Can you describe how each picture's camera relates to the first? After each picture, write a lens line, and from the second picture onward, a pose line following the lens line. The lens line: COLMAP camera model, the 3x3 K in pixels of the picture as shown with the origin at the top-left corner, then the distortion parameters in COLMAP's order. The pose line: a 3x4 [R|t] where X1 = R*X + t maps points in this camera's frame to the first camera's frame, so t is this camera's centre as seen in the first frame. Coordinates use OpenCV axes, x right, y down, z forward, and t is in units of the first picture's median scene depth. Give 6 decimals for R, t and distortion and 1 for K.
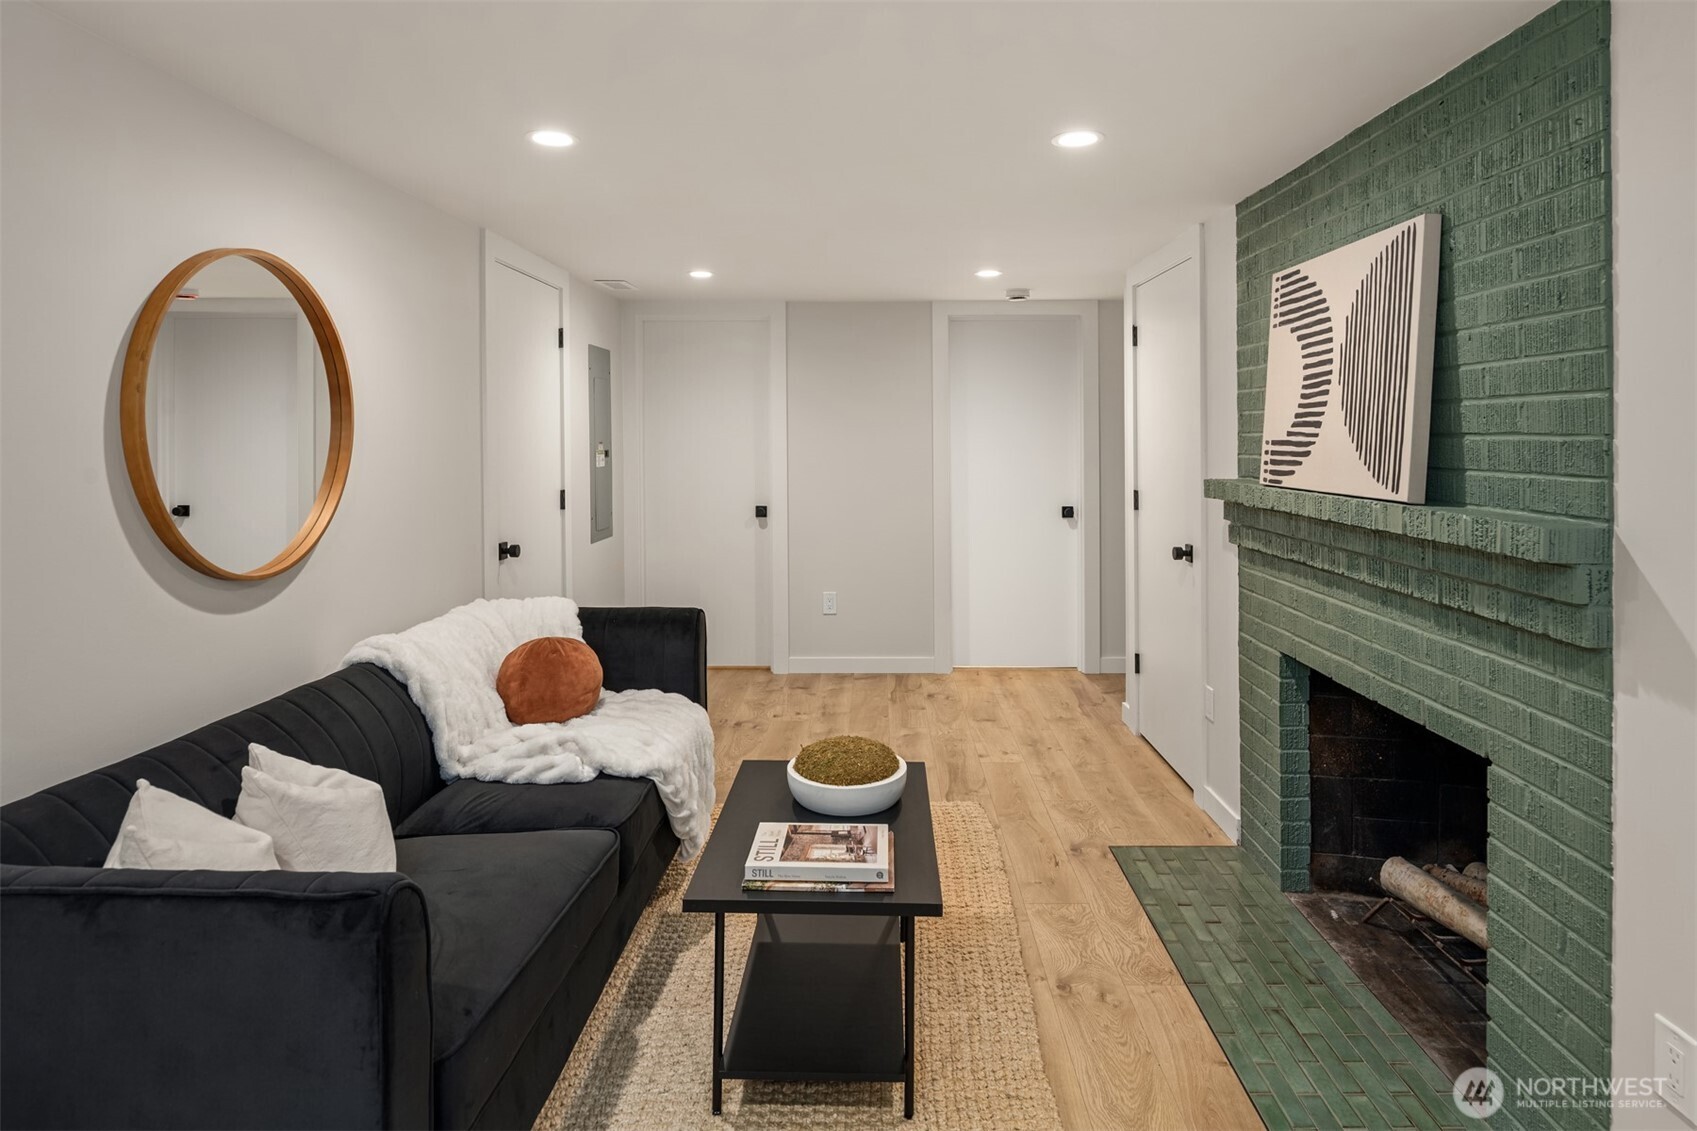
lens RADIAL K [[939.9, 0, 848.8], [0, 939.9, 428.5], [0, 0, 1]] dist [0.004448, -0.009492]
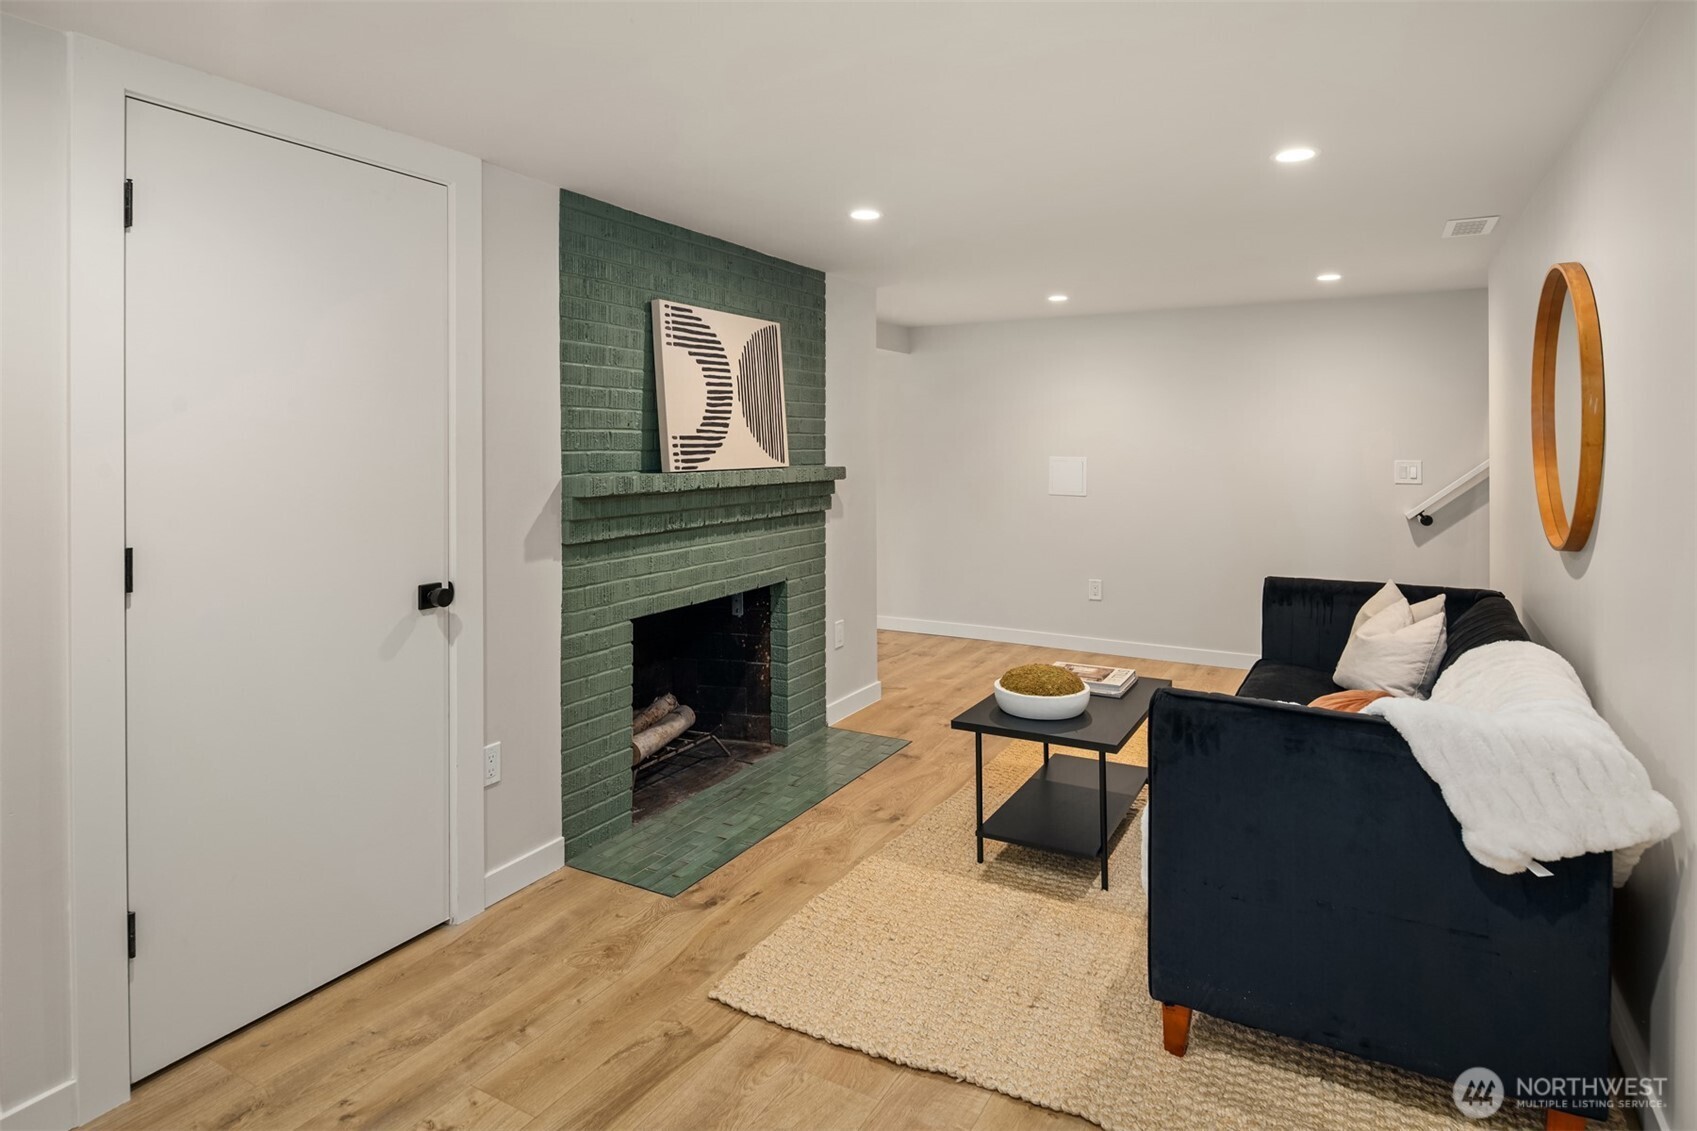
lens RADIAL K [[1114.5, 0, 714.9], [0, 1114.5, 449.2], [0, 0, 1]] dist [0.003054, 0.000298]
pose [[-0.857870, 0.009089, 0.513787, -0.405847], [0.006765, 0.999957, -0.006394, 0.045972], [-0.513822, -0.002010, -0.857894, 2.577756]]
